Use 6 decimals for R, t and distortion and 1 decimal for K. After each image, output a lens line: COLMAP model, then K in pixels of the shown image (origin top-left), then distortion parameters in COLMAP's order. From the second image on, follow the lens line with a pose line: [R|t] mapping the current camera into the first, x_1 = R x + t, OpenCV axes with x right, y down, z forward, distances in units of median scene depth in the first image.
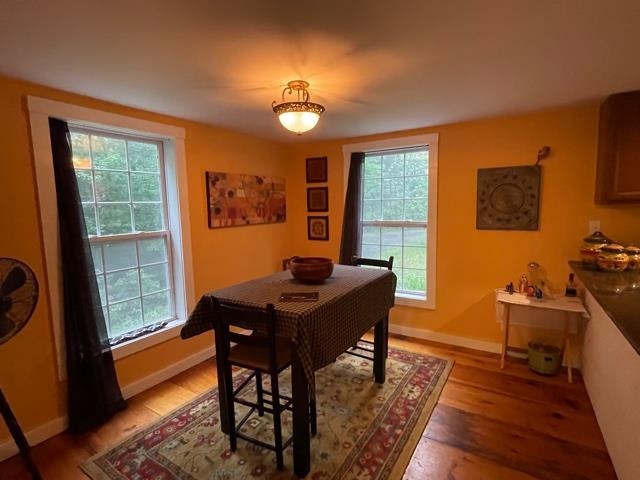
lens RADIAL K [[324.4, 0, 320.0], [0, 324.4, 240.0], [0, 0, 1]] dist [0.001226, 0.001958]
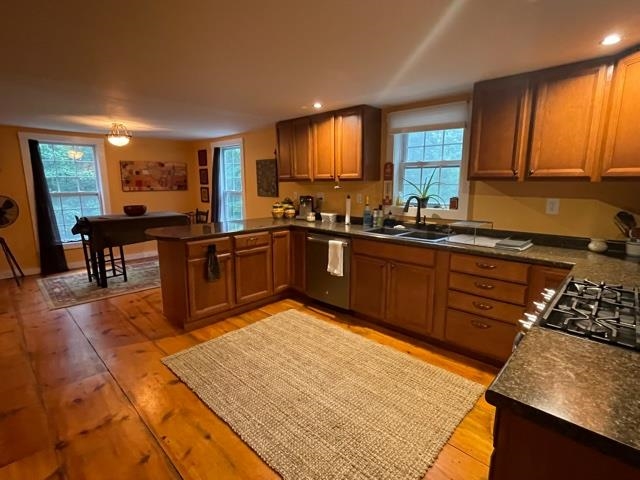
lens RADIAL K [[324.4, 0, 320.0], [0, 324.4, 240.0], [0, 0, 1]] dist [0.001226, 0.001958]
pose [[0.977148, 0.057232, -0.204708, 1.139216], [-0.042090, 0.996097, 0.077577, 0.049278], [0.208349, -0.067188, 0.975744, -0.590551]]
